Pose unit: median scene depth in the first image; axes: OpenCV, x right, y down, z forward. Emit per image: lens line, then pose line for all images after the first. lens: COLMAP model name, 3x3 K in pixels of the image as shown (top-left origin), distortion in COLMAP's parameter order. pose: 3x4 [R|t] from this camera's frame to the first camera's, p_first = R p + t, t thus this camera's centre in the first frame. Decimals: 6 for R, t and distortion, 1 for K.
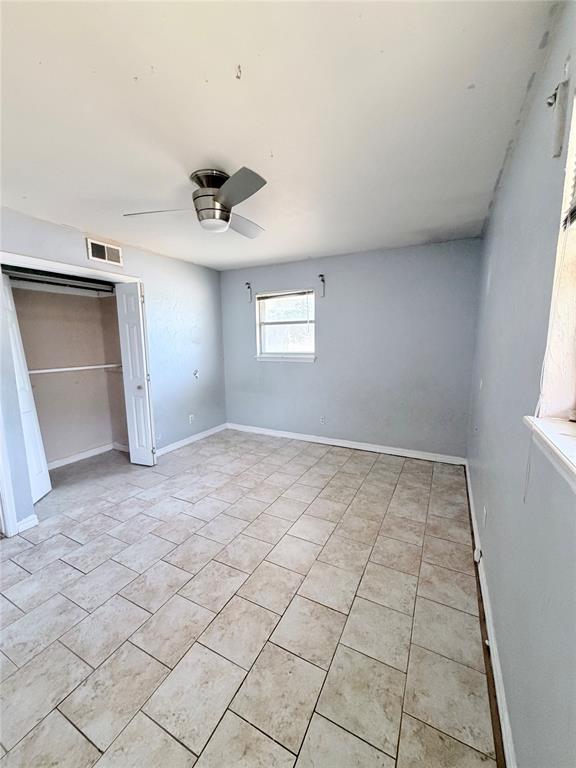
lens RADIAL K [[306.8, 0, 286.2], [0, 306.8, 382.0], [0, 0, 1]] dist [0.000942, 0.000159]
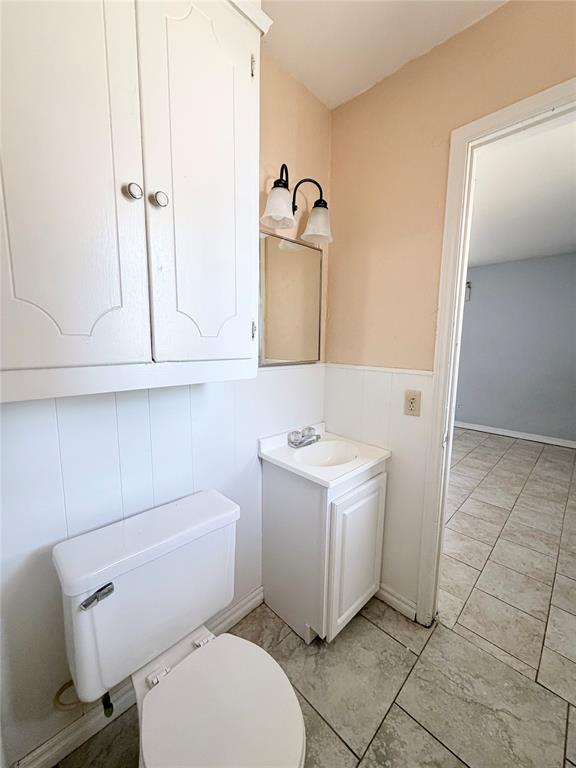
lens RADIAL K [[306.8, 0, 287.6], [0, 306.8, 384.3], [0, 0, 1]] dist [0.000942, 0.000159]
pose [[0.957173, 0.058797, -0.283484, -0.223166], [-0.059874, 0.998194, 0.004873, 0.091667], [0.283259, 0.012309, 0.958965, -0.374764]]
